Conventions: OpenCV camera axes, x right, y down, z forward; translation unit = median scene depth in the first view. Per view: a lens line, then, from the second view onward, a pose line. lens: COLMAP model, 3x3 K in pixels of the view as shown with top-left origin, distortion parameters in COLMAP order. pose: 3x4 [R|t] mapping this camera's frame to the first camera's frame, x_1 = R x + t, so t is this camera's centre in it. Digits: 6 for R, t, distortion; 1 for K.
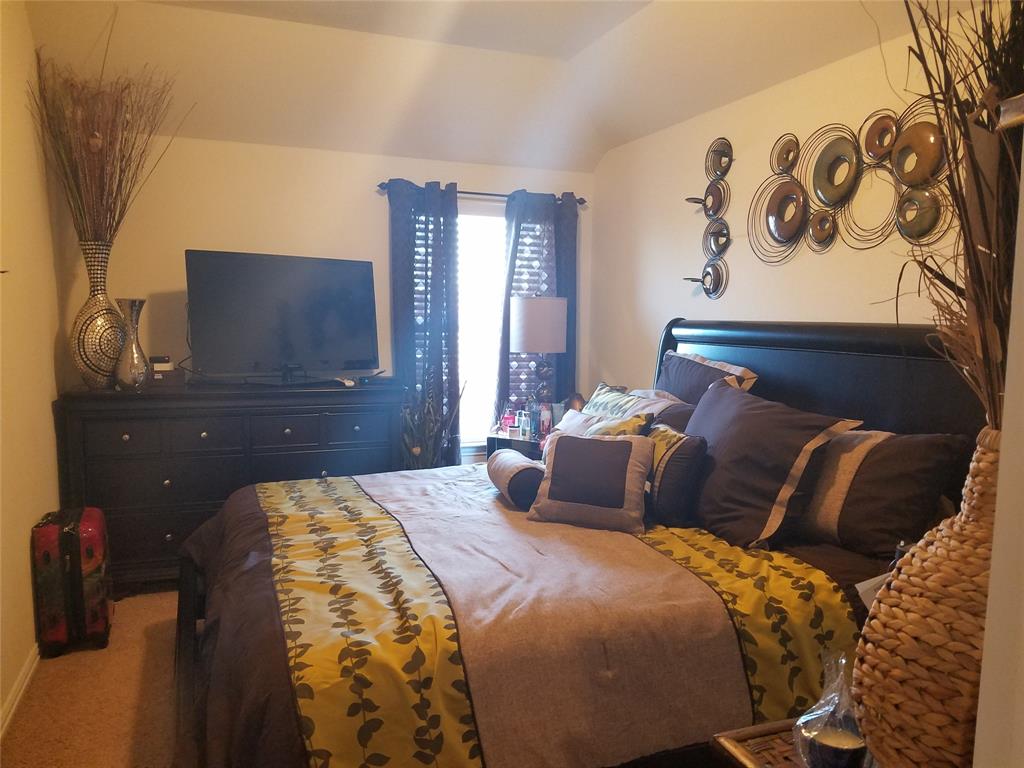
lens RADIAL K [[776.7, 0, 506.3], [0, 776.7, 383.6], [0, 0, 1]] dist [0.194541, -0.363801]
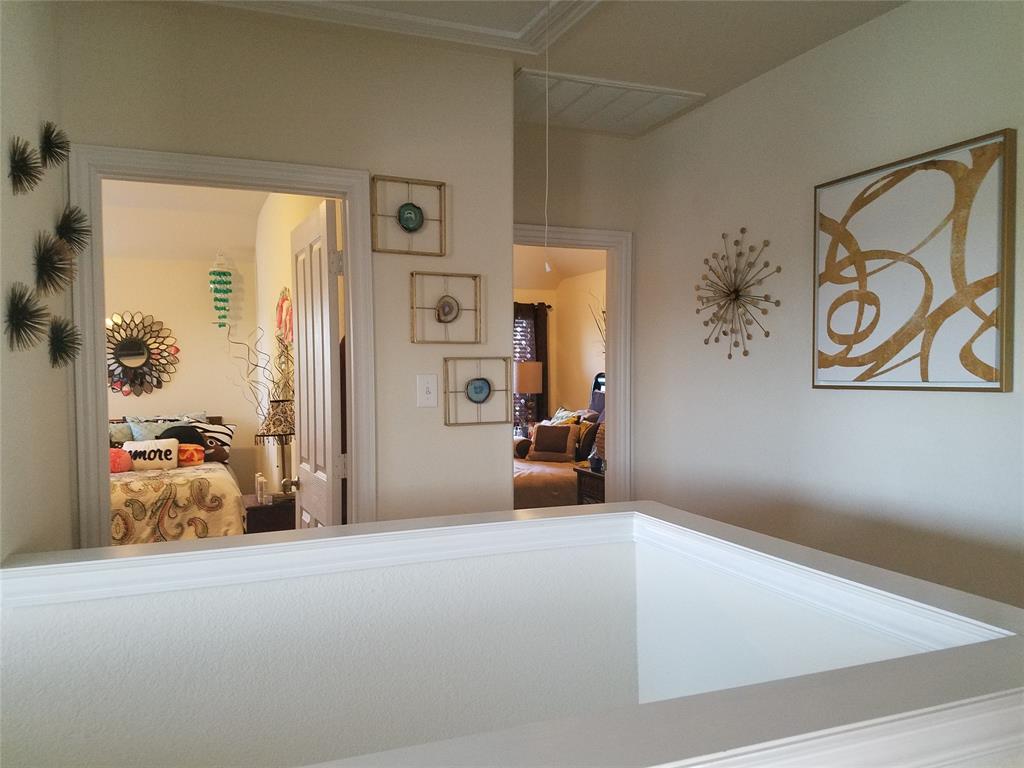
lens RADIAL K [[803.9, 0, 512.0], [0, 803.9, 384.0], [0, 0, 1]] dist [0.257466, -0.419272]
pose [[0.999319, -0.012848, 0.034588, -0.062183], [0.015401, 0.997095, -0.074598, 0.086968], [-0.033529, 0.075080, 0.996614, -0.942121]]
